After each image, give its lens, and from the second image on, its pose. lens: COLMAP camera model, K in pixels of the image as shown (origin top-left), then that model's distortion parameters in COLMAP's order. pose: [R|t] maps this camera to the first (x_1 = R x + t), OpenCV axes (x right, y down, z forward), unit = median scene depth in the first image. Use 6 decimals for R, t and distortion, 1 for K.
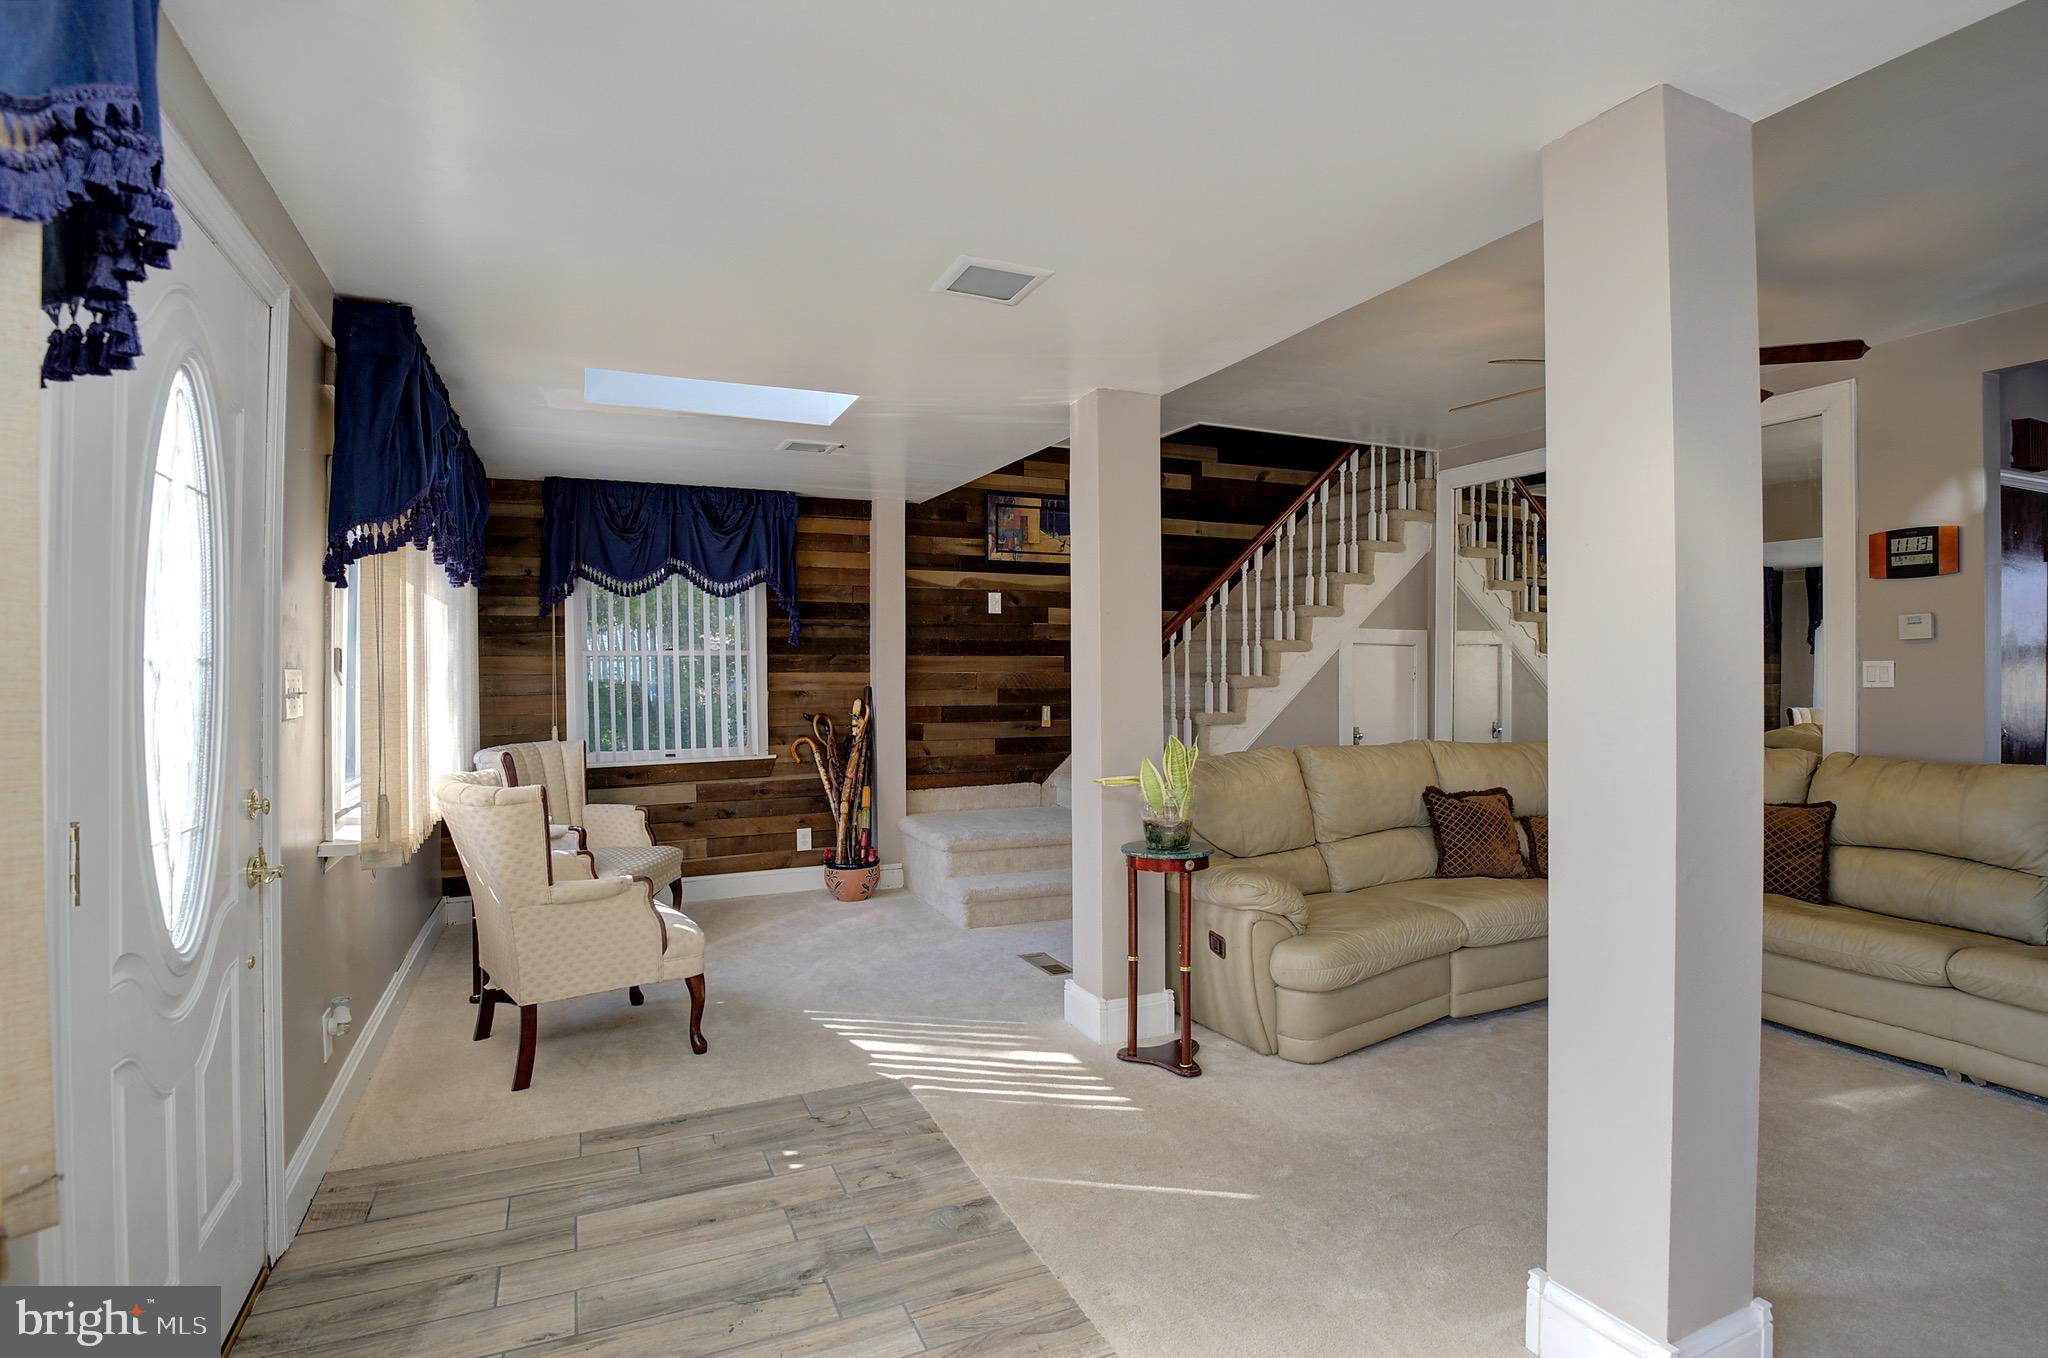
lens RADIAL K [[1019.7, 0, 1023.9], [0, 1019.7, 673.0], [0, 0, 1]] dist [-0.026762, -0.002161]
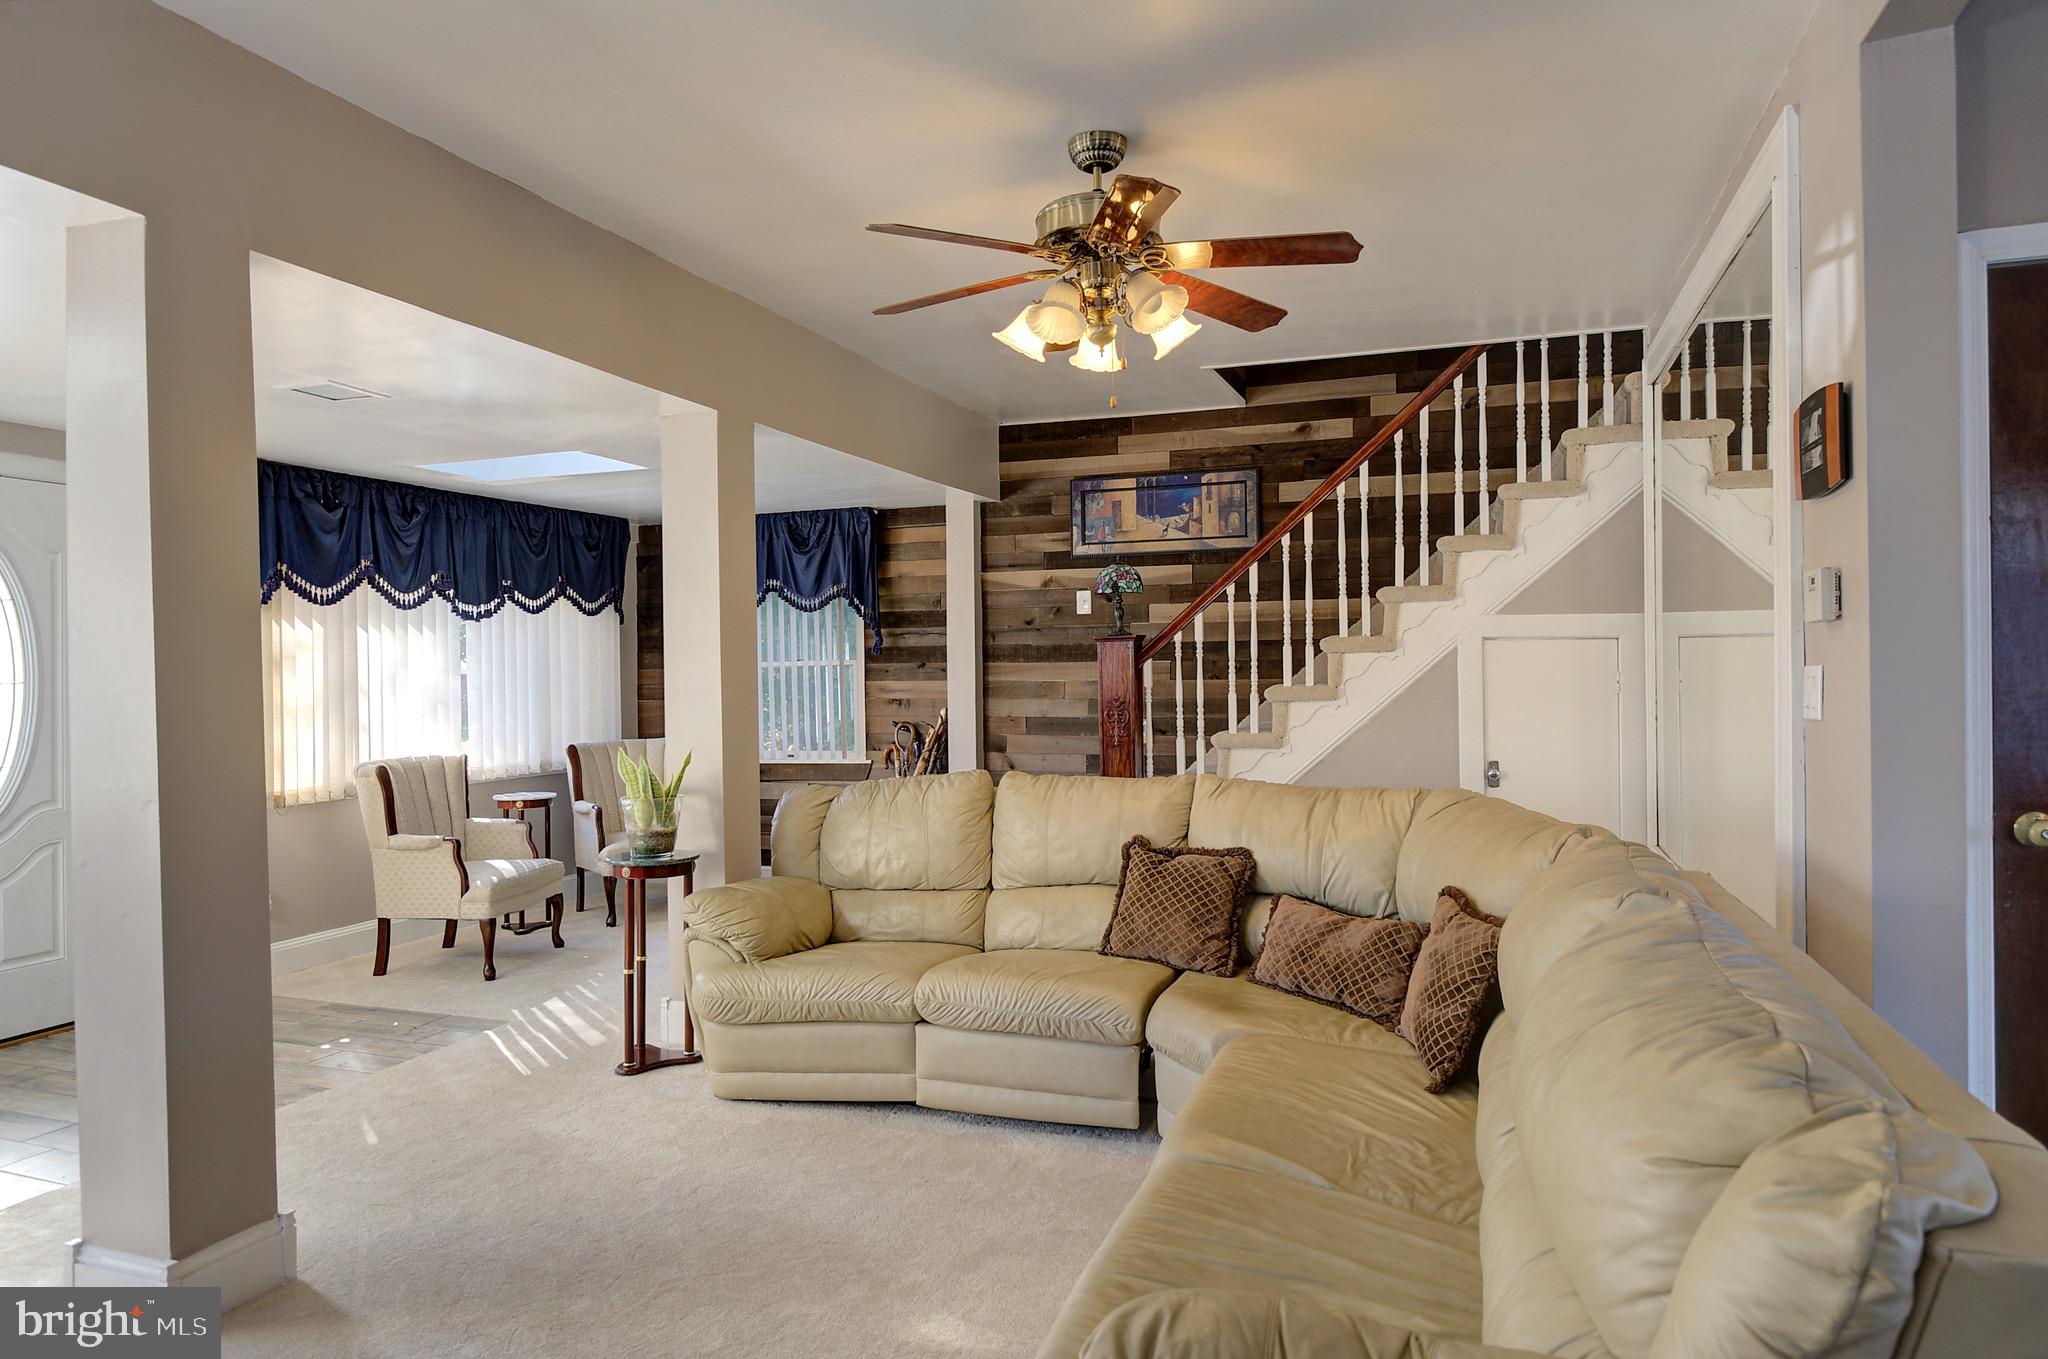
lens RADIAL K [[1231.7, 0, 1024.2], [0, 1231.7, 678.4], [0, 0, 1]] dist [0.006341, 0.000391]
pose [[0.710930, 0.000170, -0.703263, 0.745097], [0.004174, 0.999981, 0.004461, -0.008015], [0.703250, -0.006106, 0.710916, 0.213908]]
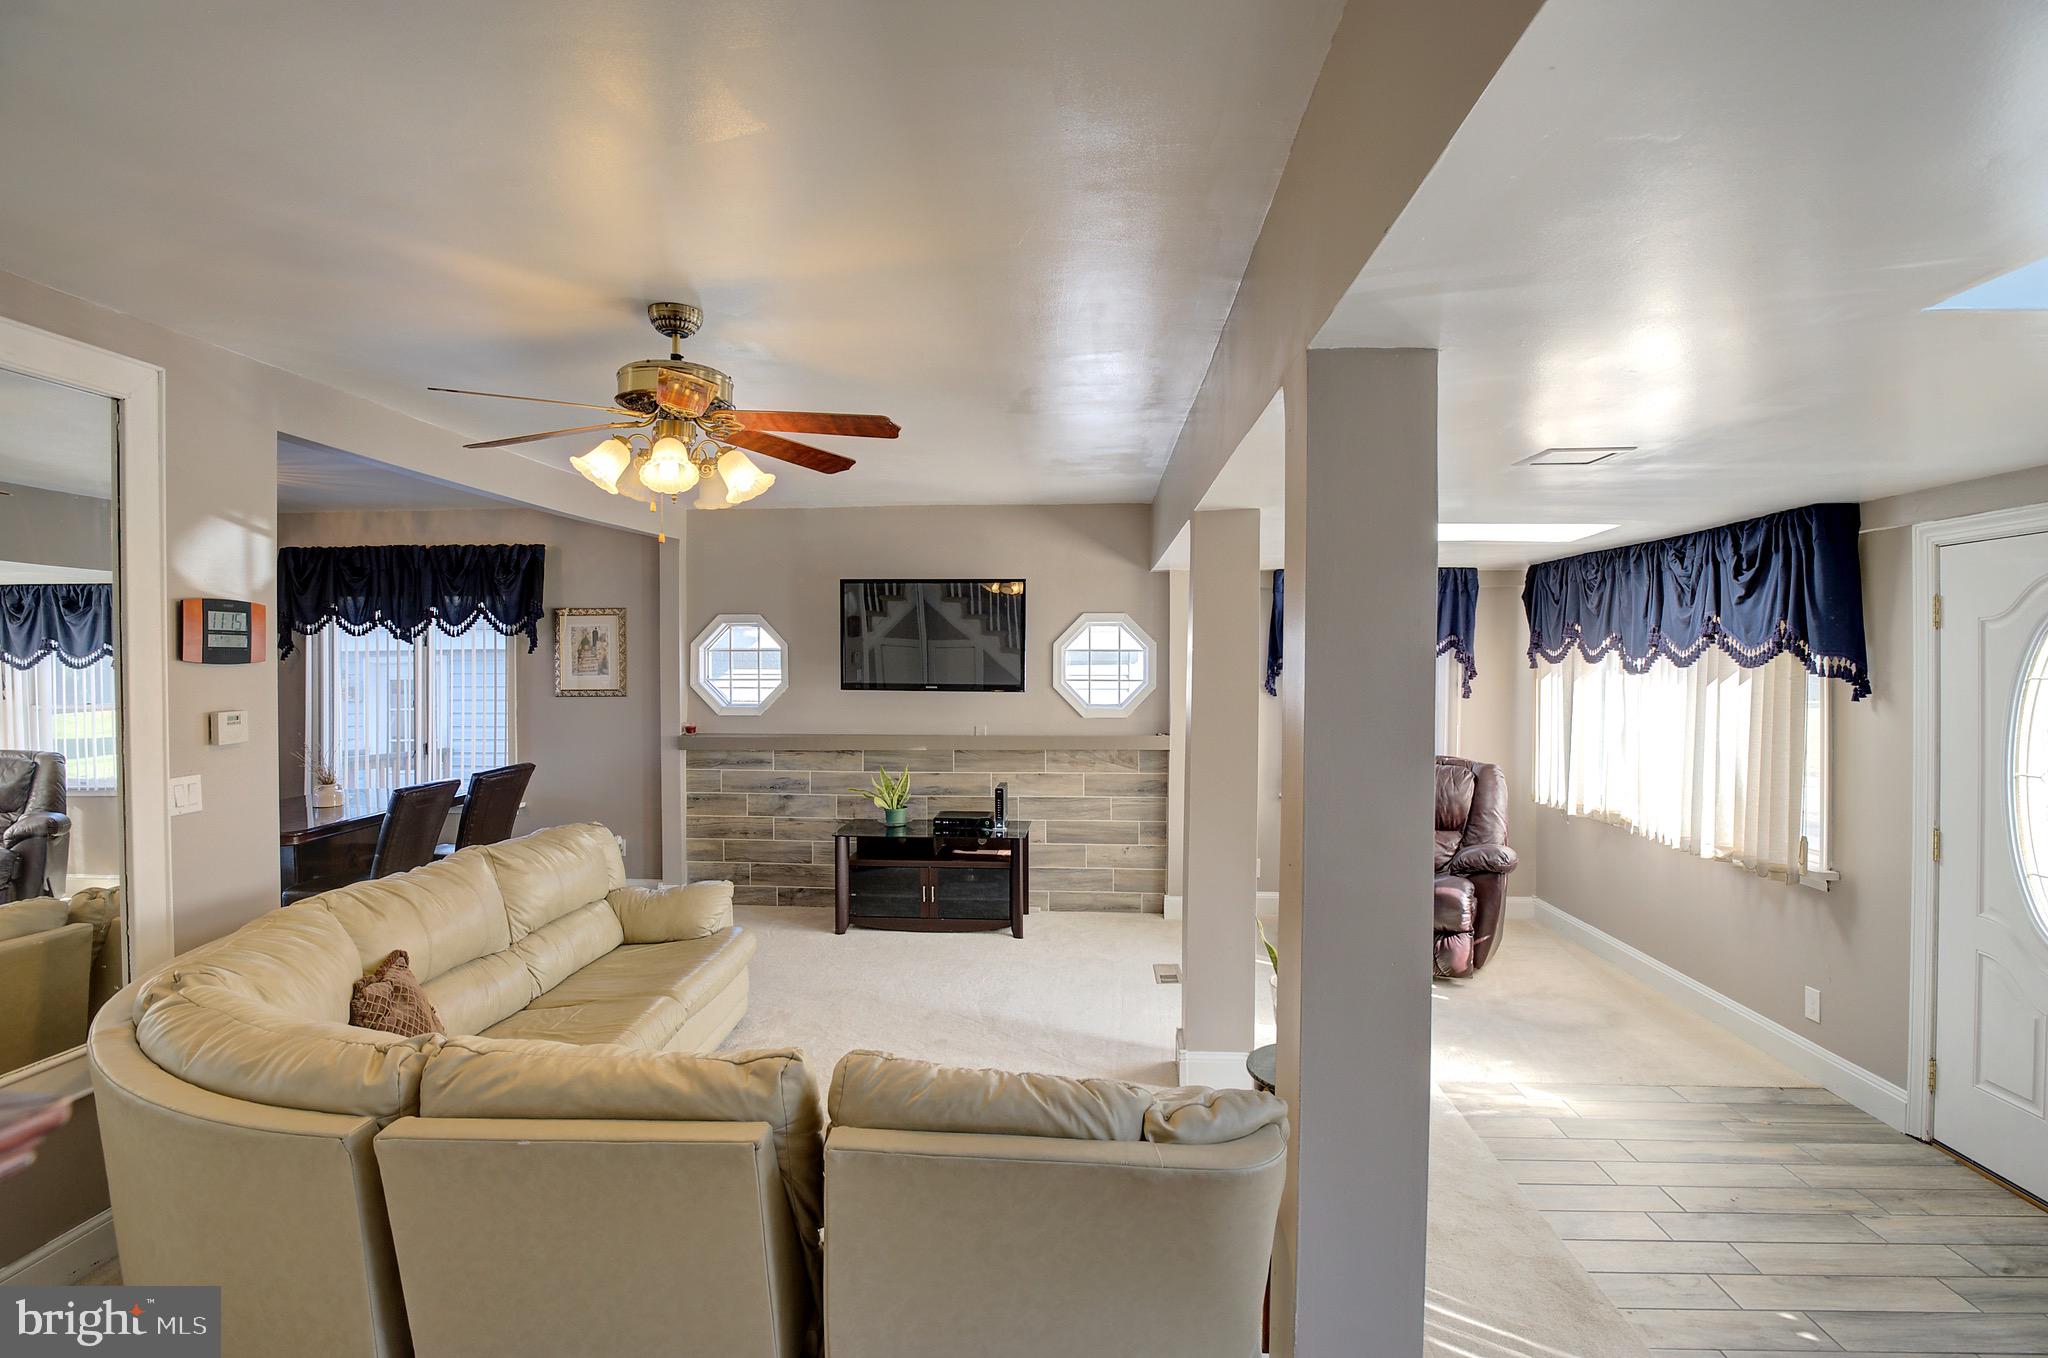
lens RADIAL K [[1019.7, 0, 1019.5], [0, 1019.7, 677.1], [0, 0, 1]] dist [-0.026762, -0.002161]
pose [[-0.887360, -0.003069, 0.461067, -0.004413], [0.005482, 0.999837, 0.017204, -0.067567], [-0.461045, 0.017794, -0.887198, 0.993413]]
